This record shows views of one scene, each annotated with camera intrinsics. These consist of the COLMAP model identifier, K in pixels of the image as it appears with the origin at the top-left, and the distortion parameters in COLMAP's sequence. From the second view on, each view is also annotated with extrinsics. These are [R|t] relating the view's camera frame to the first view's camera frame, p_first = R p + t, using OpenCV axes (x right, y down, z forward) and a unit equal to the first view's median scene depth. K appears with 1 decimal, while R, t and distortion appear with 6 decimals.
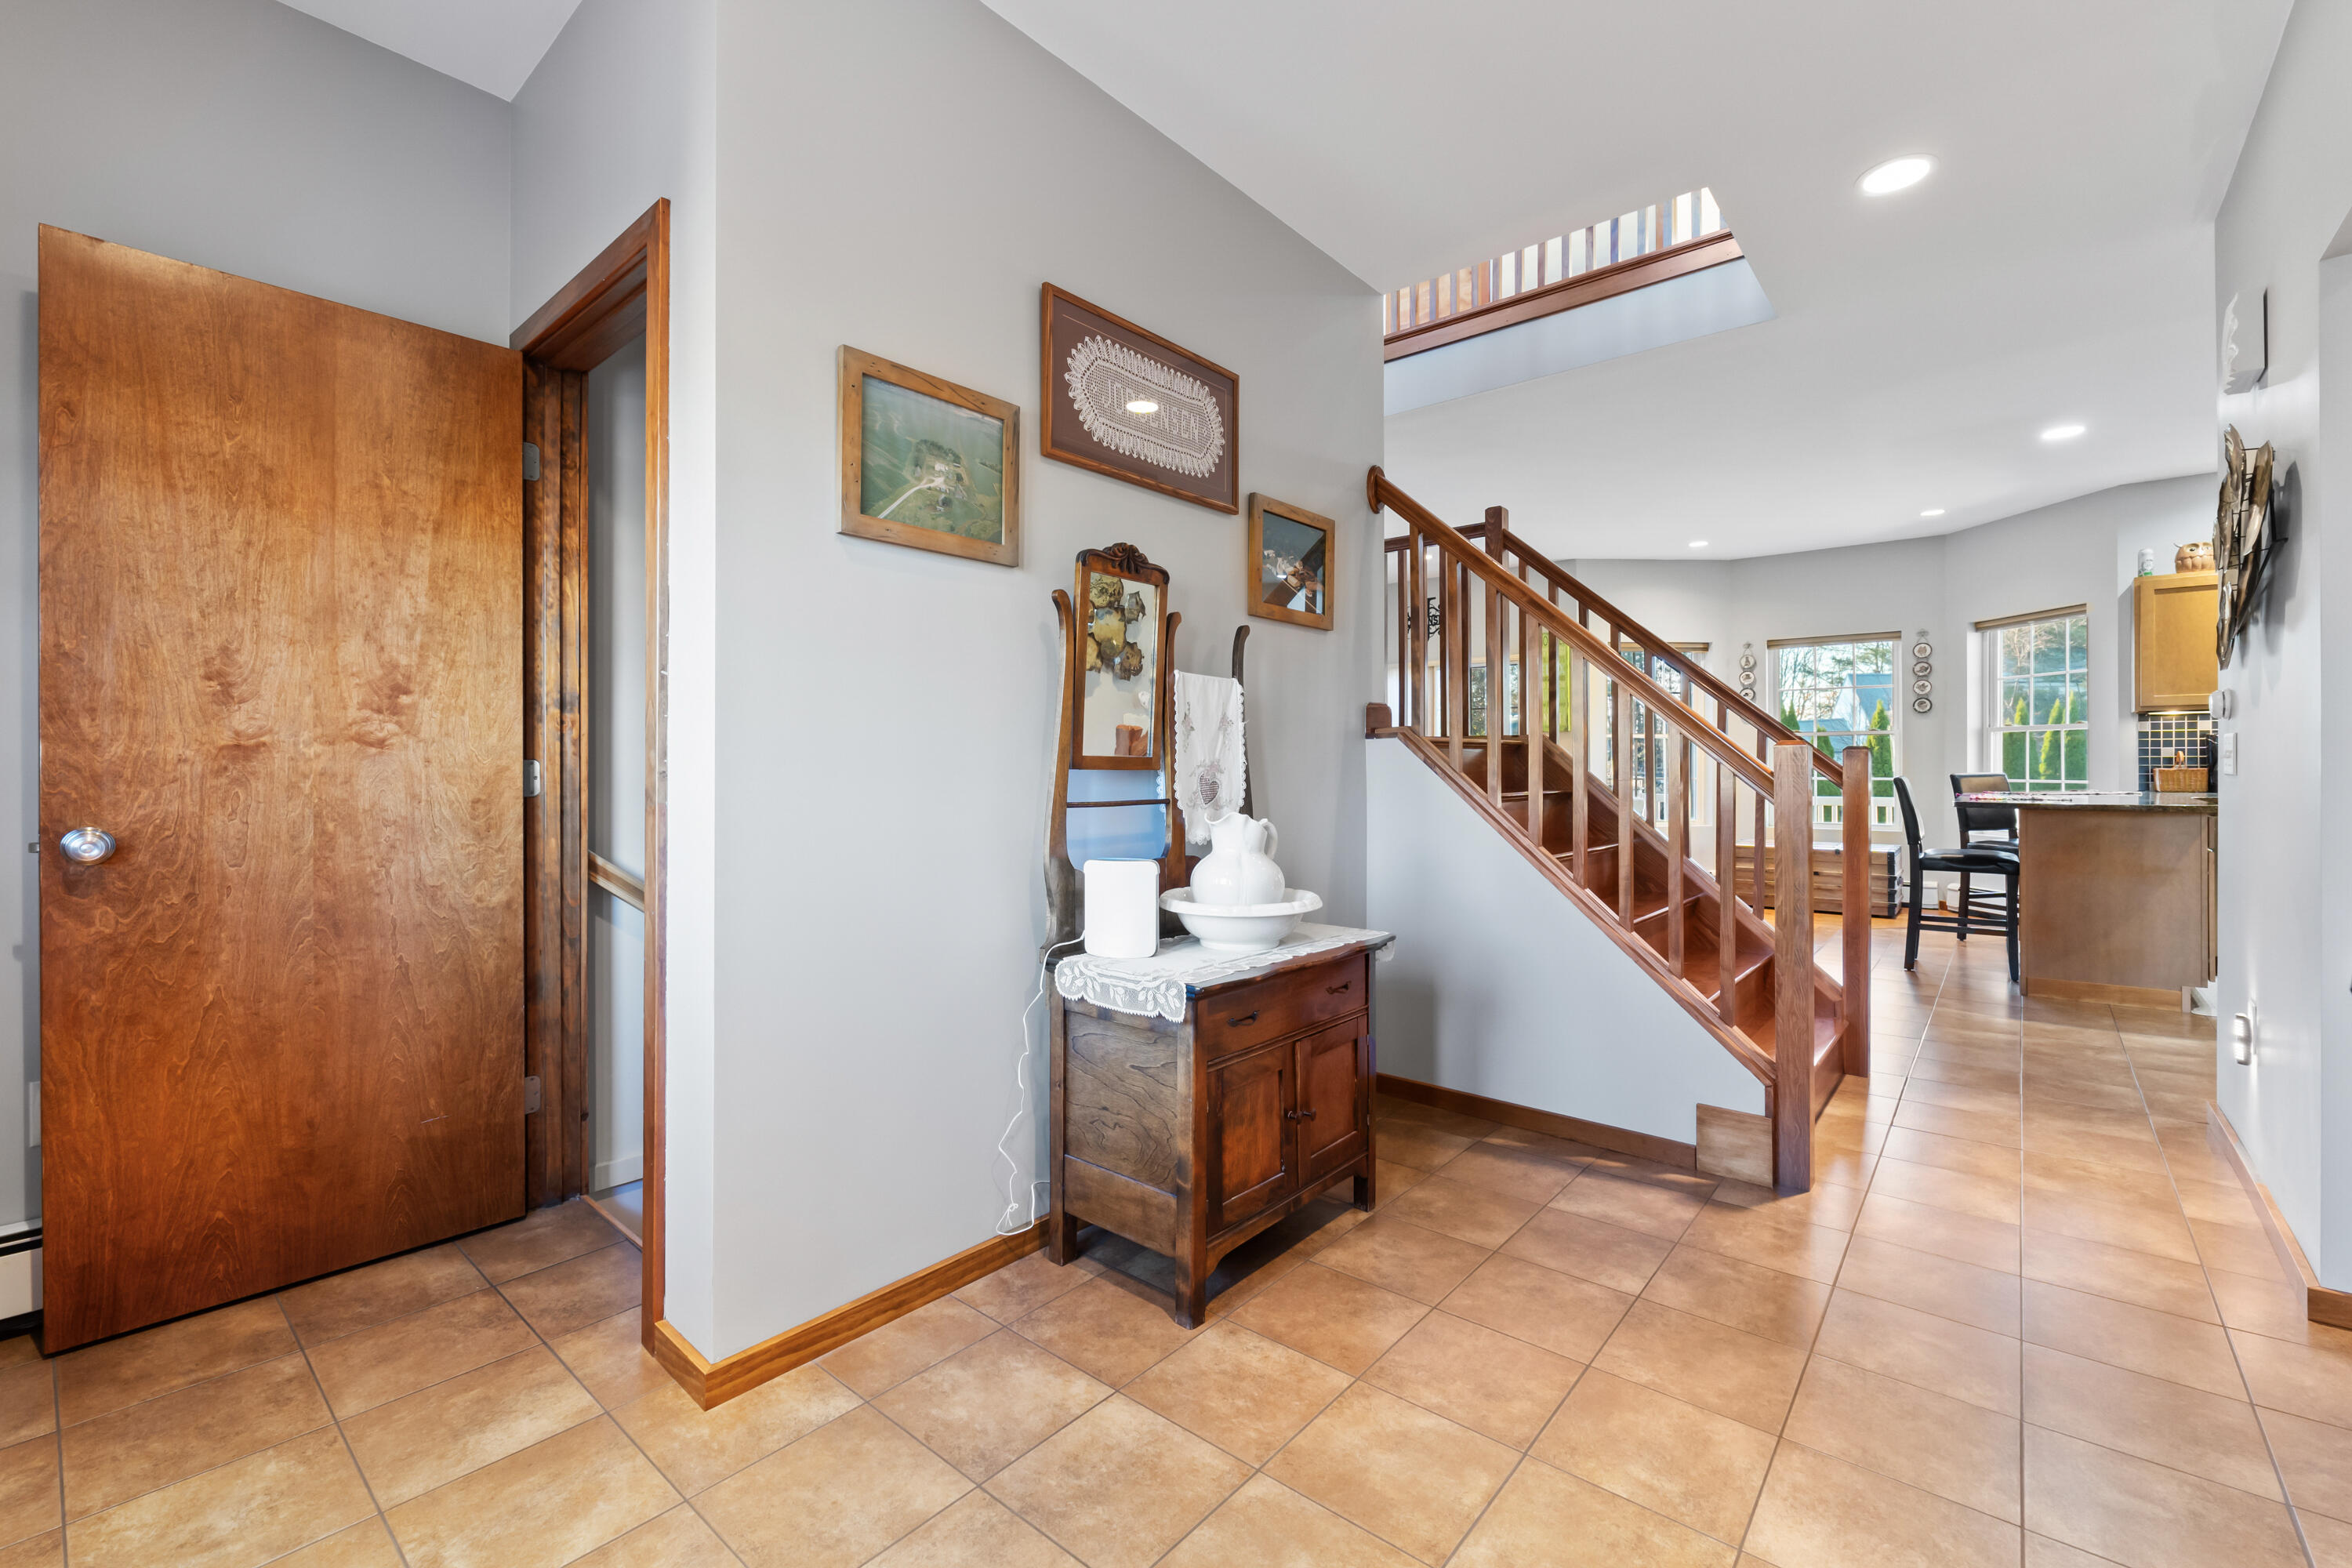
lens RADIAL K [[993.7, 0, 1188.8], [0, 993.7, 774.6], [0, 0, 1]] dist [-0.005874, -0.000776]
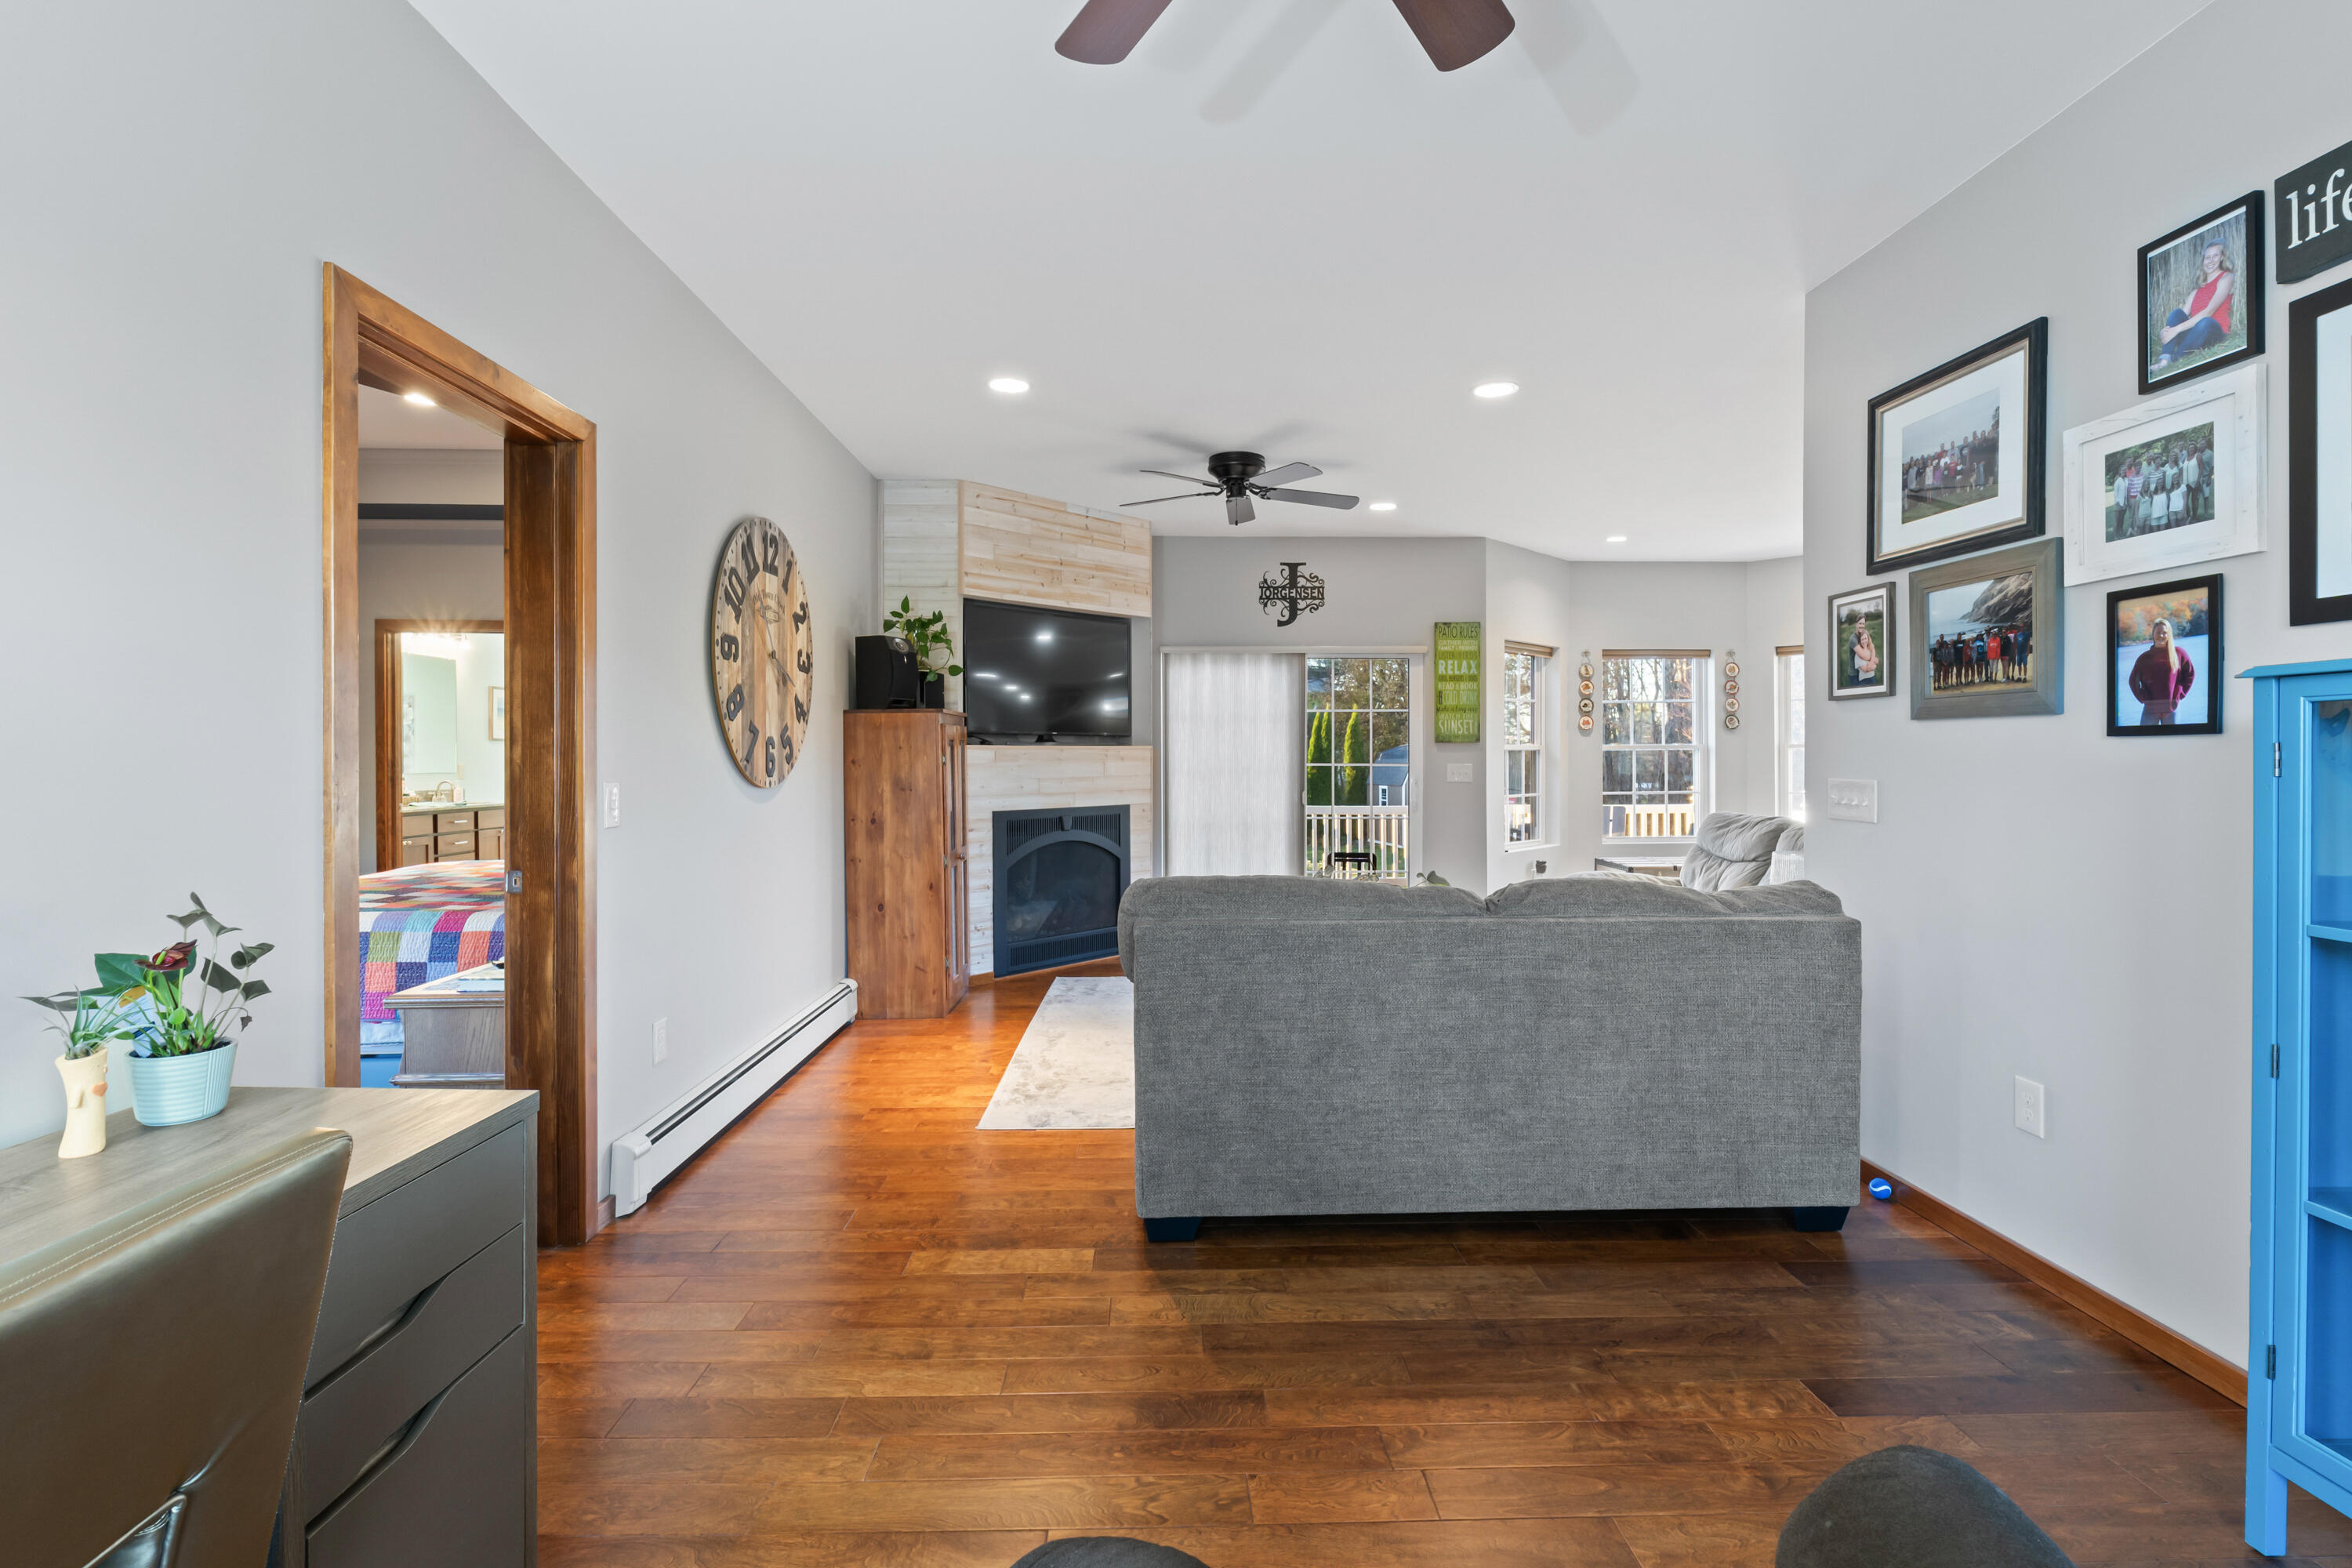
lens RADIAL K [[1066.1, 0, 1173.1], [0, 1066.1, 746.8], [0, 0, 1]] dist [0.005584, 0.000654]
pose [[0.751587, 0.007873, 0.659587, -0.575738], [0.007084, 0.999775, -0.020005, -0.031922], [-0.659596, 0.019708, 0.751362, 0.692960]]
